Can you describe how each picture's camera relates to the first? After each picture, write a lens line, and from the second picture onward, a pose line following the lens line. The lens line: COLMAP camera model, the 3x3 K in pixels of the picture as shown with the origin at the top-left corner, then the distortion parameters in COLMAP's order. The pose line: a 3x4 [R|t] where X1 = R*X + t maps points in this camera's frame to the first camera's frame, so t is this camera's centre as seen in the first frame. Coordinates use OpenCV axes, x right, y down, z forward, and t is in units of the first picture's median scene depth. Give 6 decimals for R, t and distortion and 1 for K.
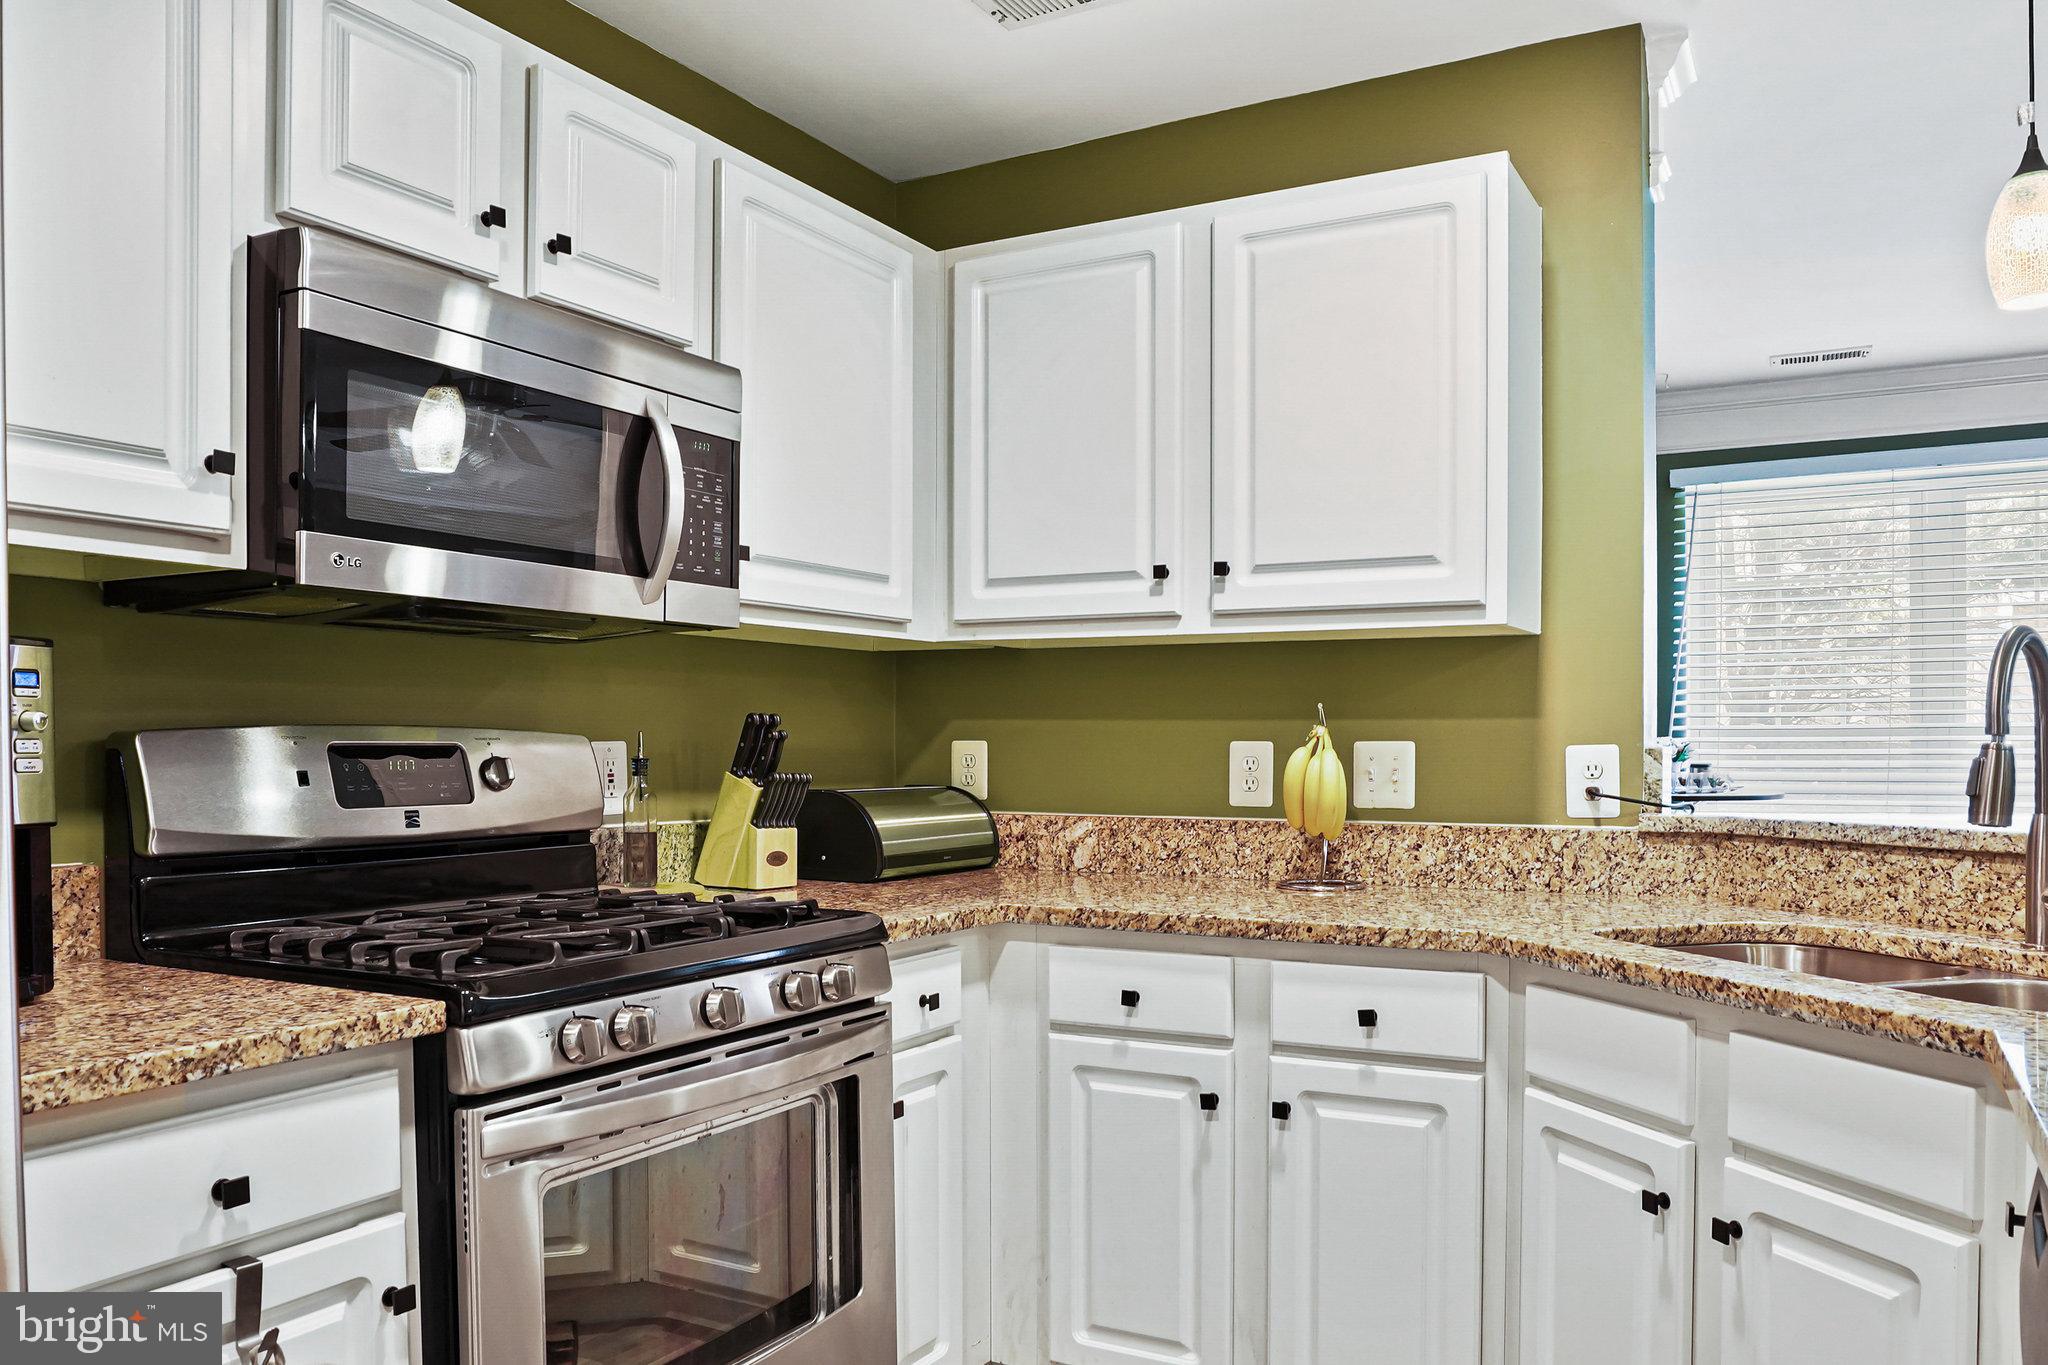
lens RADIAL K [[1507.4, 0, 1025.5], [0, 1507.4, 758.5], [0, 0, 1]] dist [-0.039474, 0.003504]
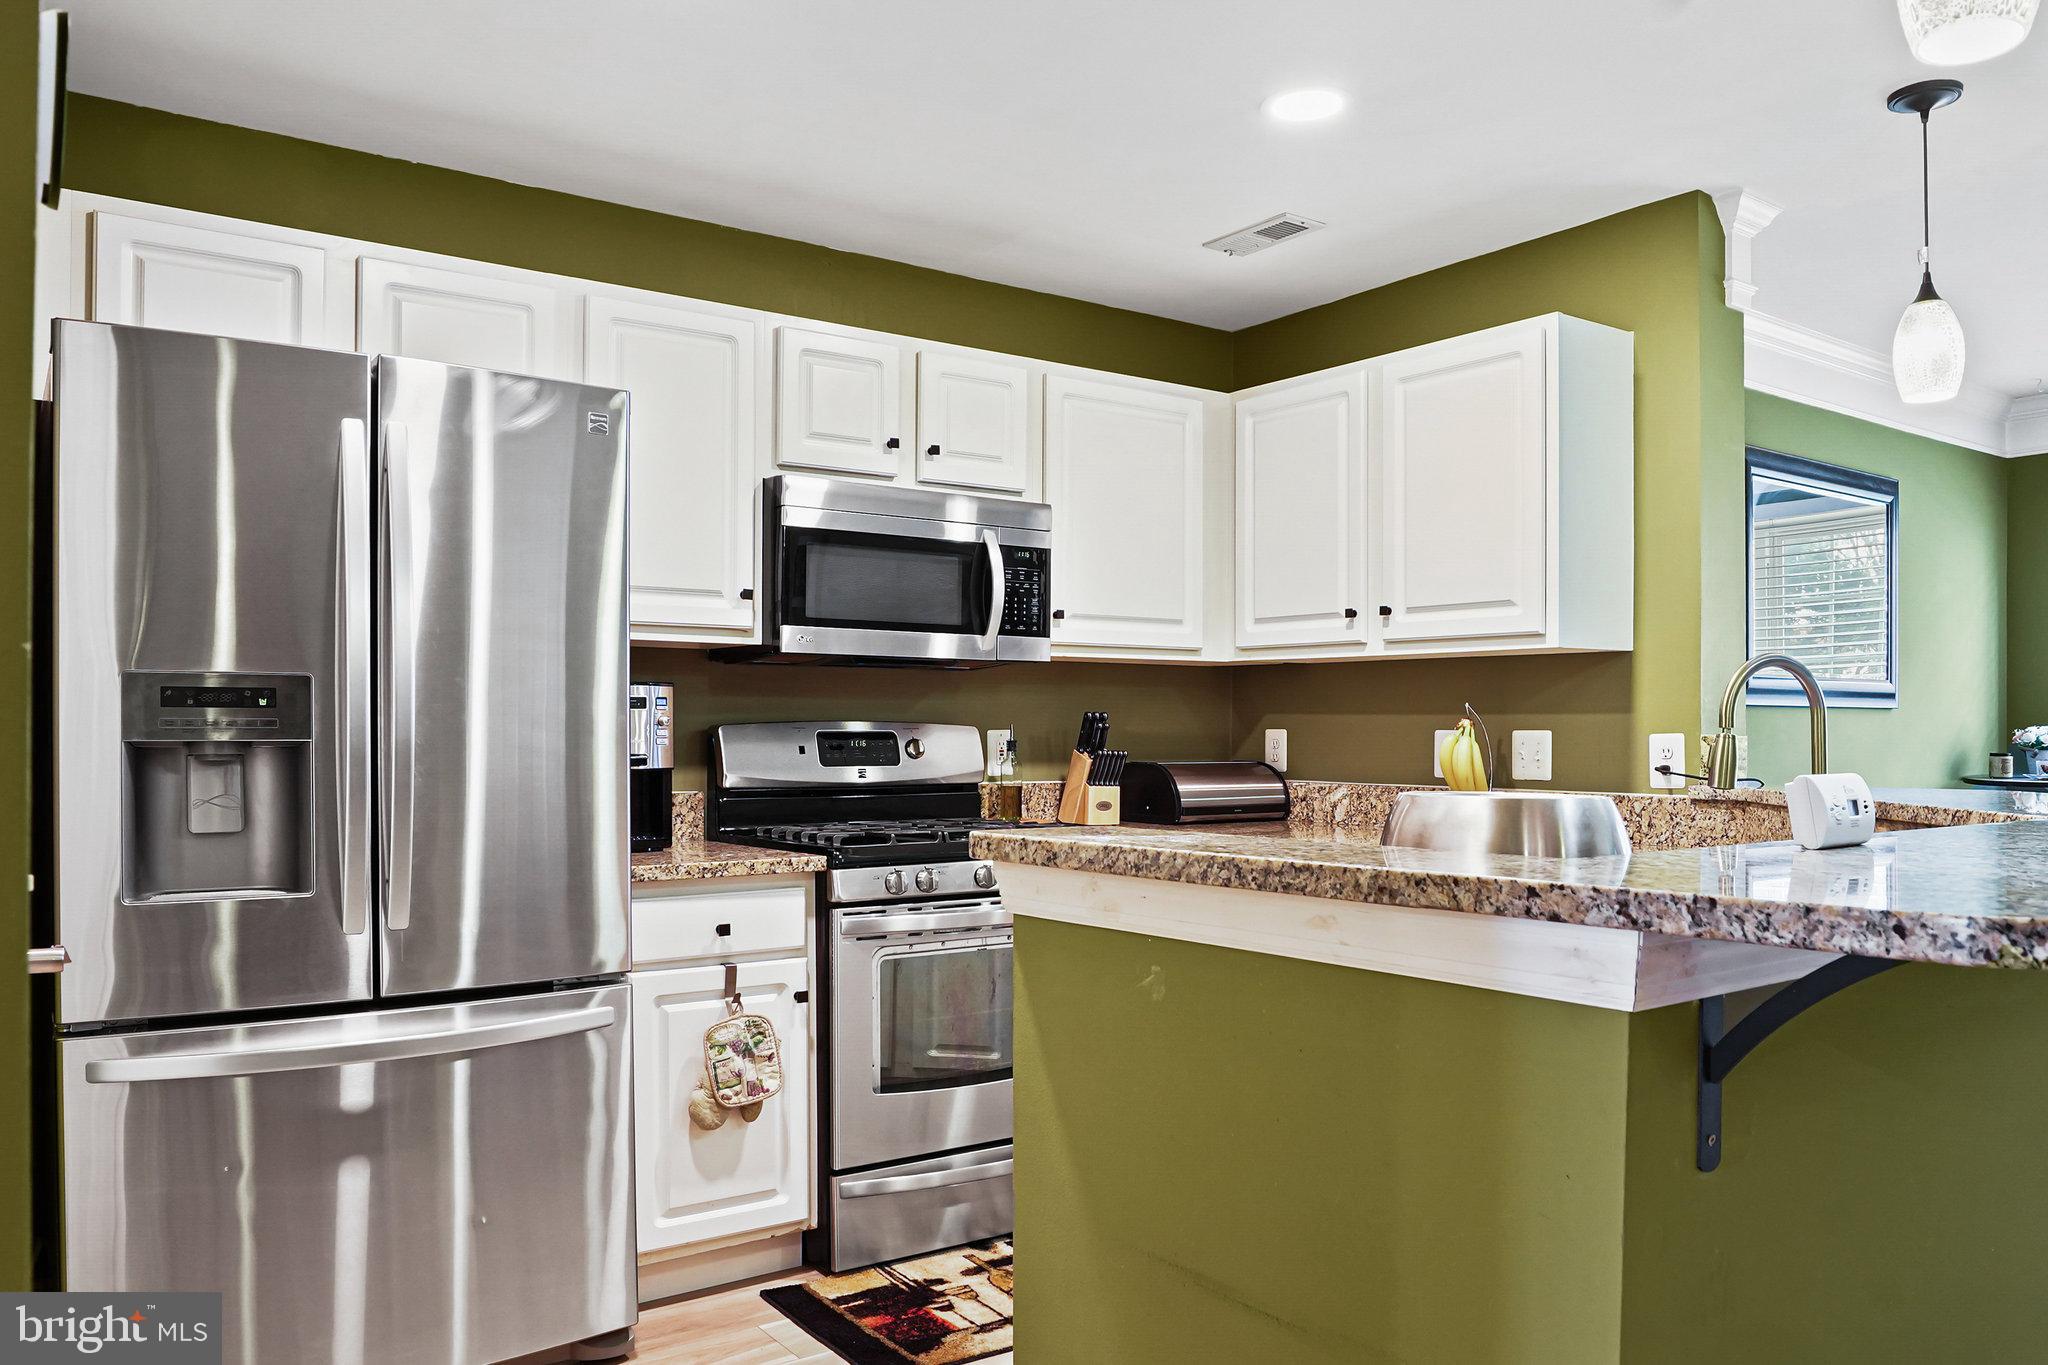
lens RADIAL K [[1483.8, 0, 1022.1], [0, 1483.8, 709.6], [0, 0, 1]] dist [-0.062593, 0.006015]
pose [[0.904310, -0.003921, -0.426859, 0.450751], [-0.005803, 0.999752, -0.021478, 0.000993], [0.426837, 0.021900, 0.904063, -0.455464]]
